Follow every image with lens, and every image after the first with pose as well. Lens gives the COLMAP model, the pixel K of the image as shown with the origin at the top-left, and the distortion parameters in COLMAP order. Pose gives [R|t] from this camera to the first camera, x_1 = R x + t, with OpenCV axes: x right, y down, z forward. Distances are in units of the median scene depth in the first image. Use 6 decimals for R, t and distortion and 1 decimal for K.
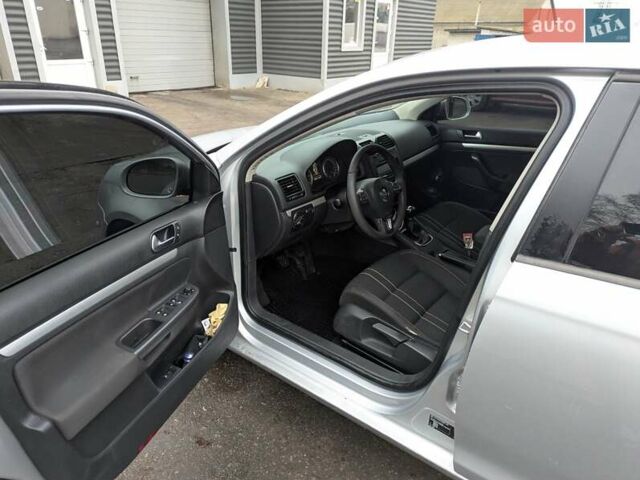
lens RADIAL K [[463.8, 0, 320.0], [0, 463.8, 240.0], [0, 0, 1]] dist [0.007995, -0.000152]
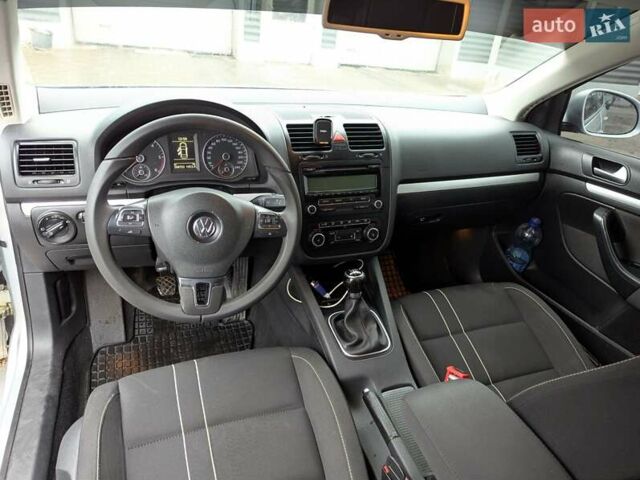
lens RADIAL K [[463.8, 0, 320.0], [0, 463.8, 240.0], [0, 0, 1]] dist [0.007995, -0.000152]
pose [[0.859779, 0.295943, -0.416170, 0.285465], [-0.289189, 0.953852, 0.080848, -0.107787], [0.420891, 0.050840, 0.905686, 0.432814]]
